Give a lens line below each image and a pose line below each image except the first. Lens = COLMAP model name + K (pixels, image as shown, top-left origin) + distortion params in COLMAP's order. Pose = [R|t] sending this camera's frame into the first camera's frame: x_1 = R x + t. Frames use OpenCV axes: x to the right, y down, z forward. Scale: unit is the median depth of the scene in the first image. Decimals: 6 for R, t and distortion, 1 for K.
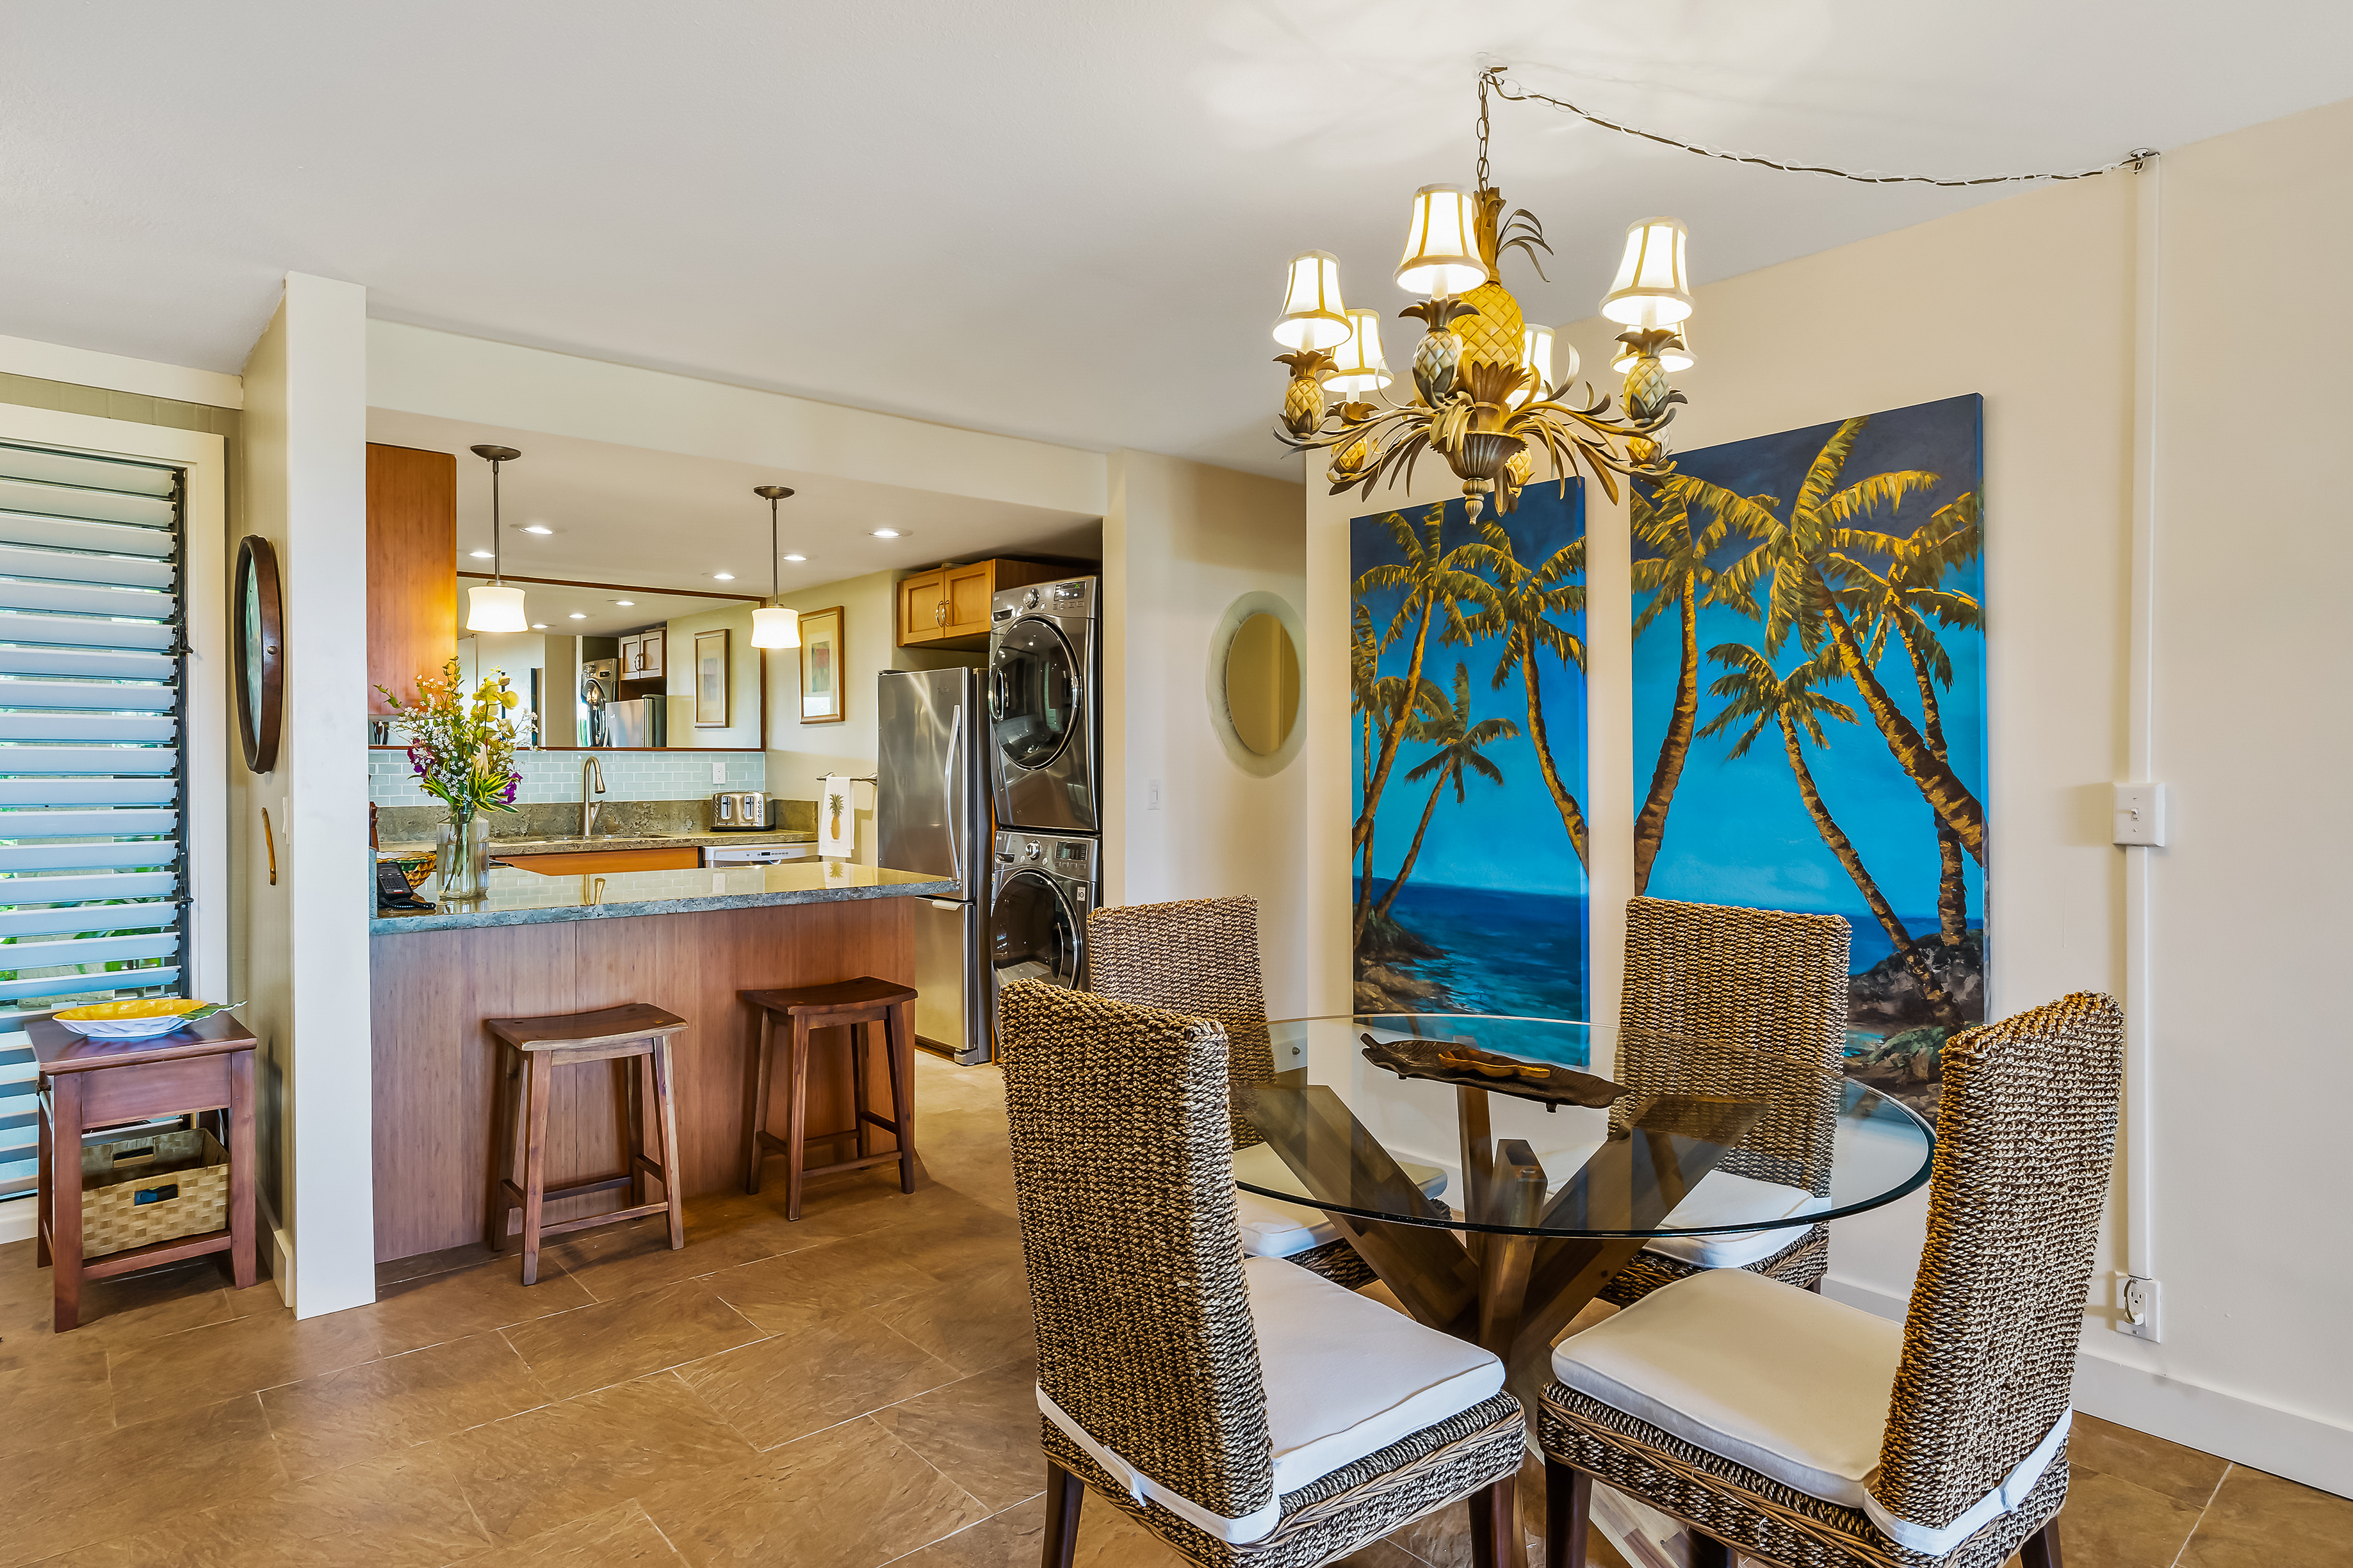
lens RADIAL K [[1286.9, 0, 1167.9], [0, 1286.9, 760.5], [0, 0, 1]] dist [-0.003888, -0.000713]
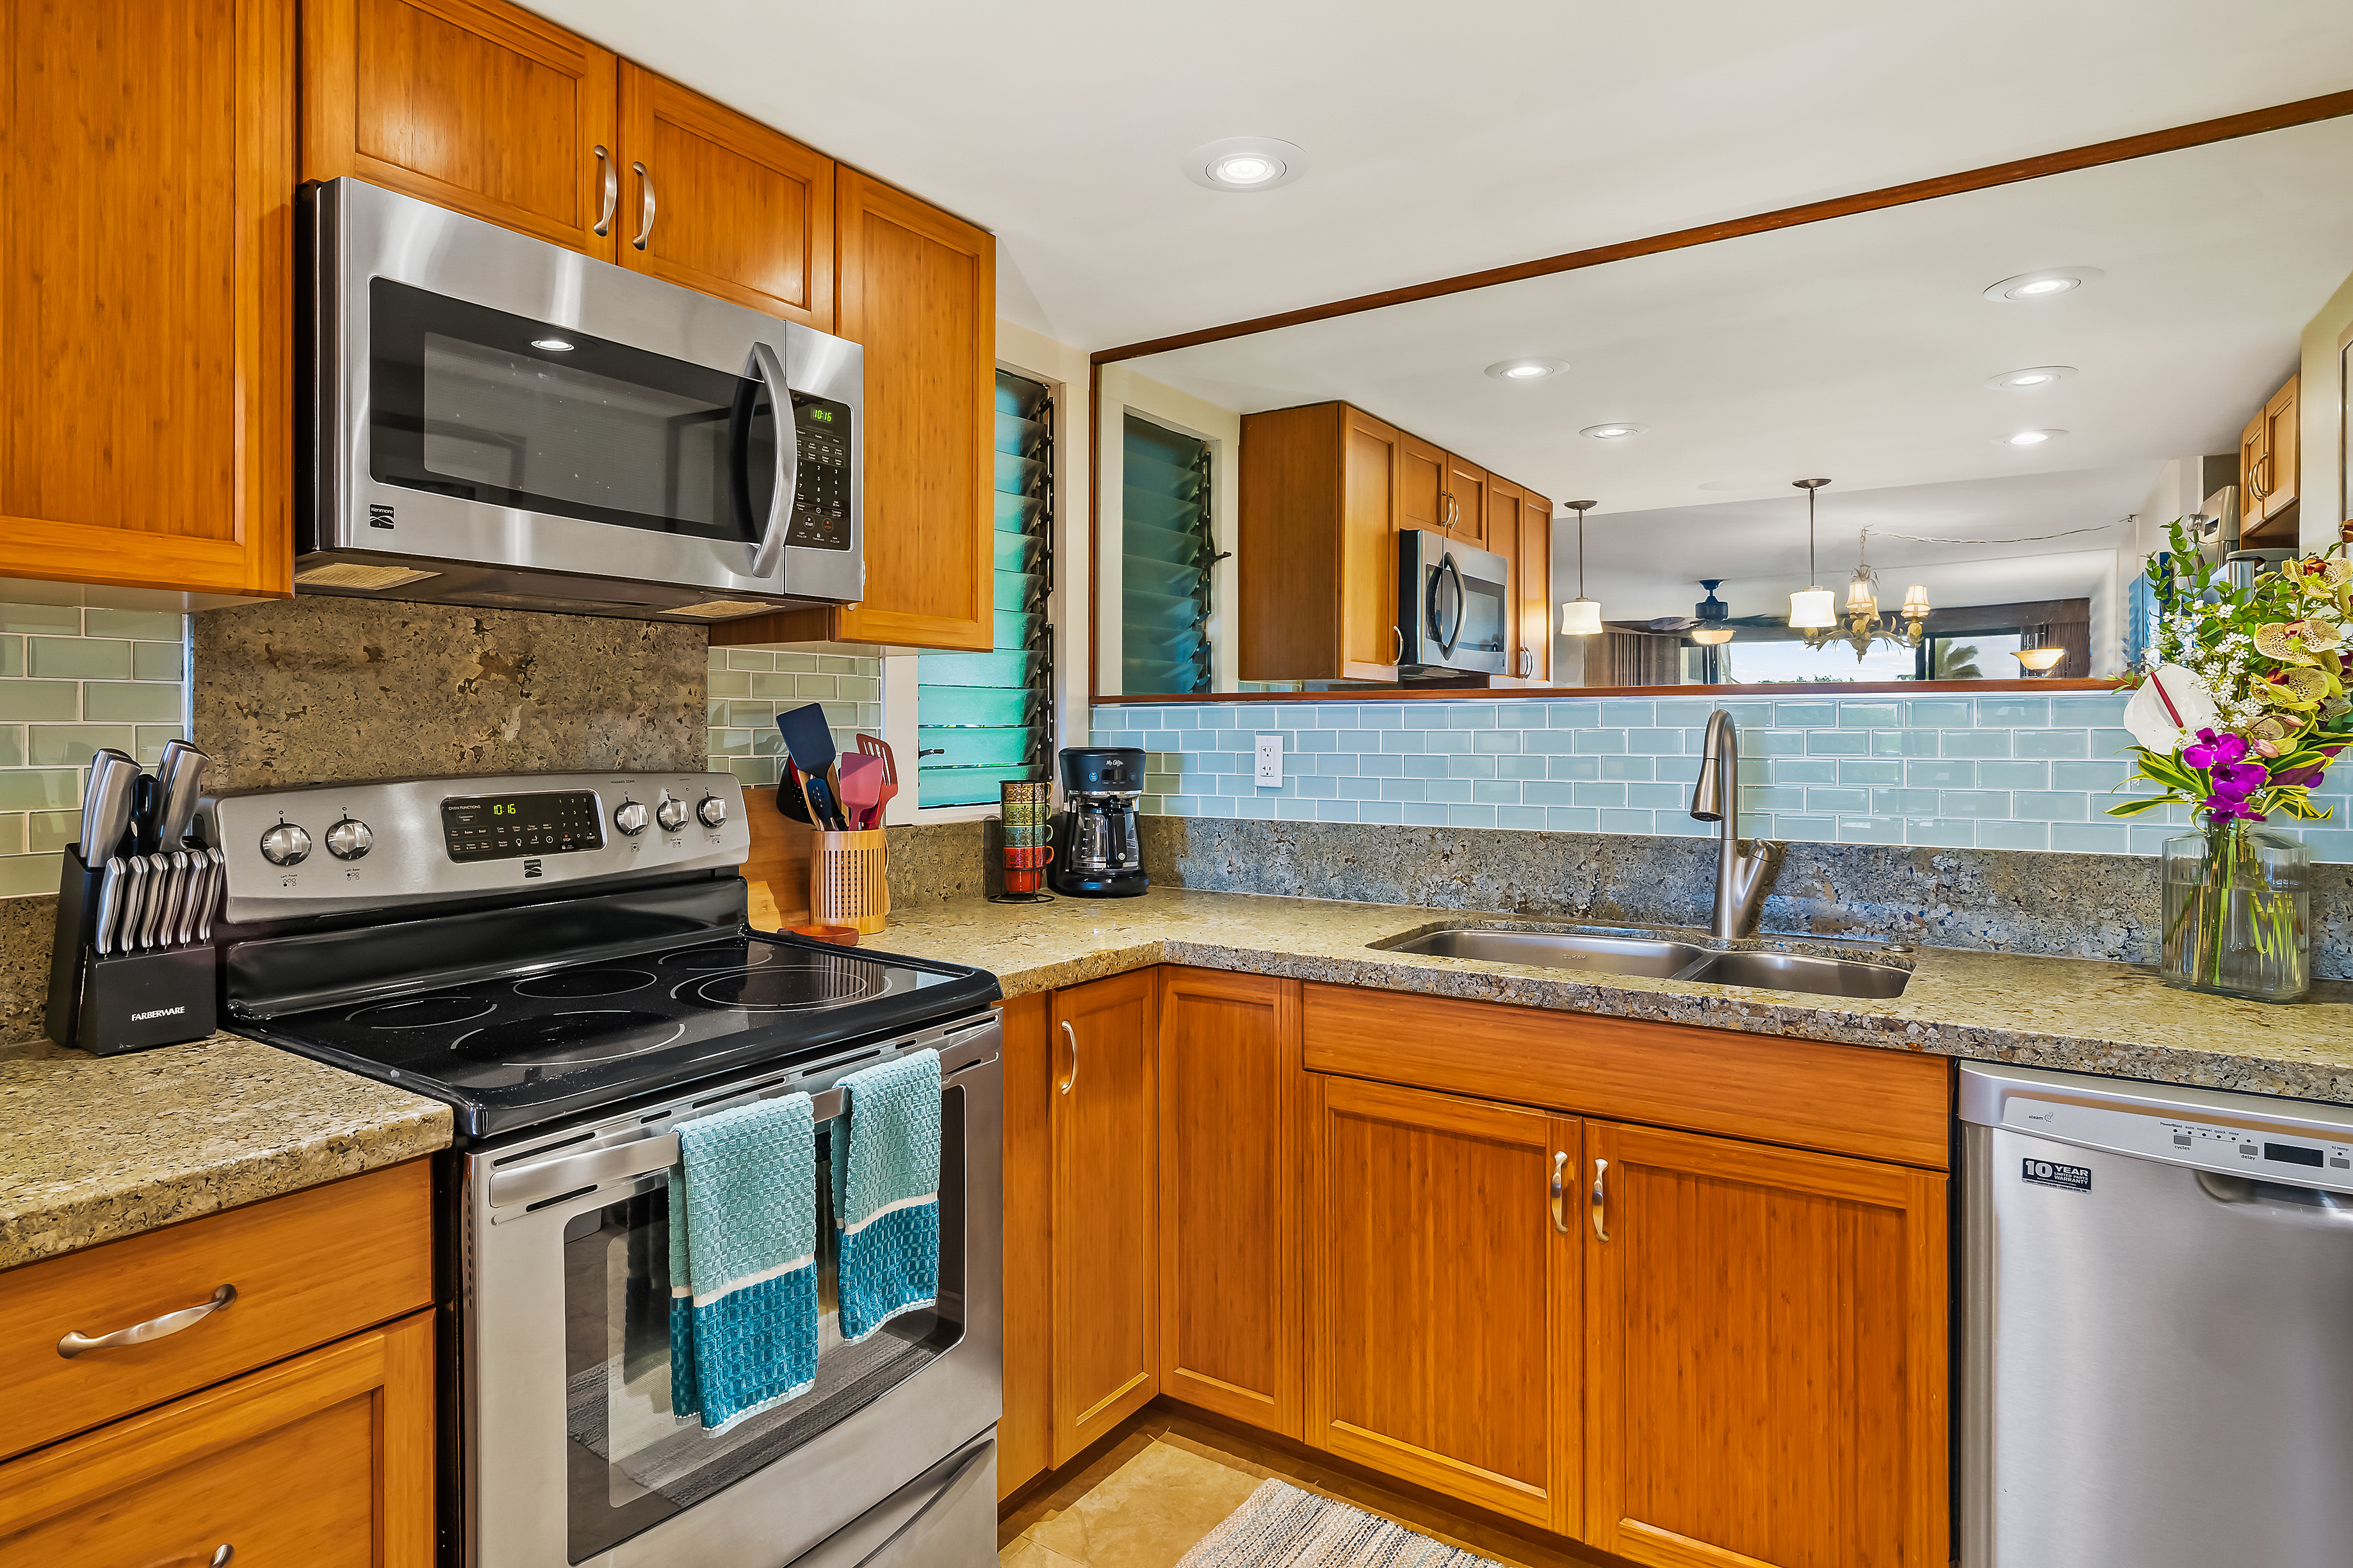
lens RADIAL K [[1276.3, 0, 1175.8], [0, 1276.3, 737.8], [0, 0, 1]] dist [-0.006879, 0.009050]
pose [[0.249794, 0.005548, -0.968283, -0.159484], [0.000304, 0.999983, 0.005808, 0.002643], [0.968299, -0.001745, 0.249788, 0.790665]]
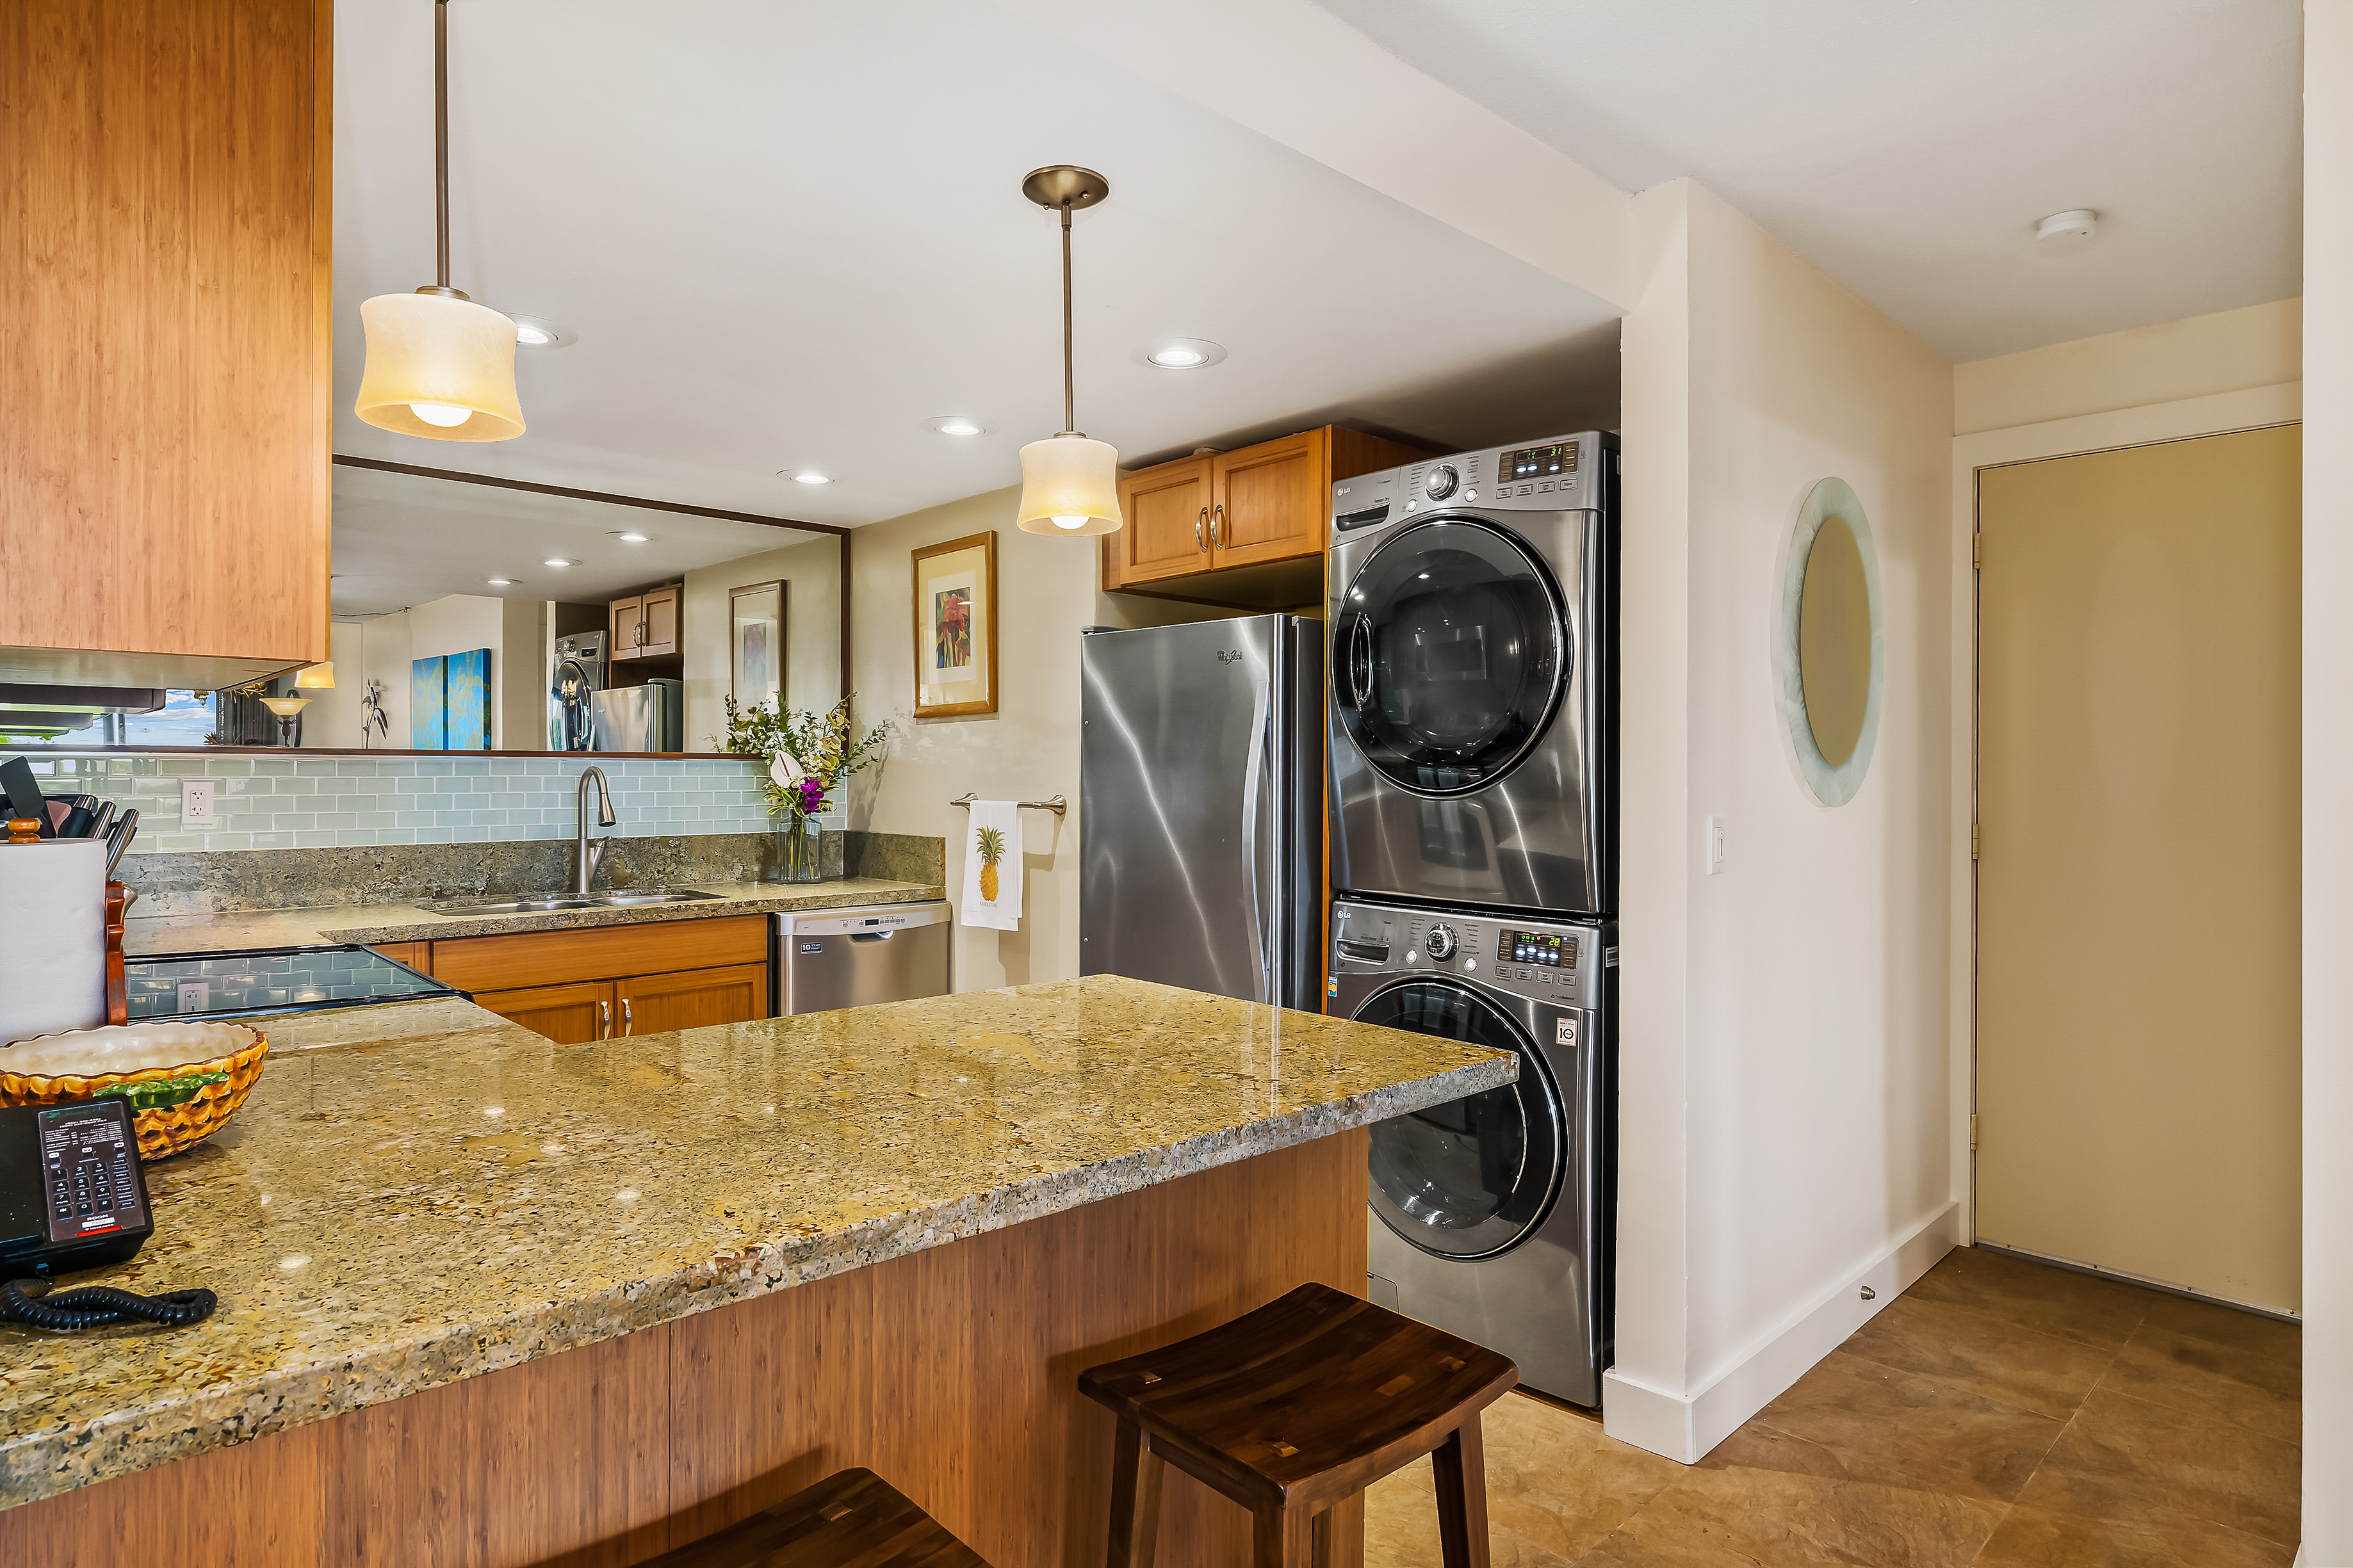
lens RADIAL K [[1295.1, 0, 1178.7], [0, 1295.1, 769.6], [0, 0, 1]] dist [-0.003471, -0.000616]
pose [[0.999185, 0.005067, 0.040056, -0.193254], [-0.005019, 0.999987, -0.001303, -0.002092], [-0.040063, 0.001101, 0.999197, 0.369748]]
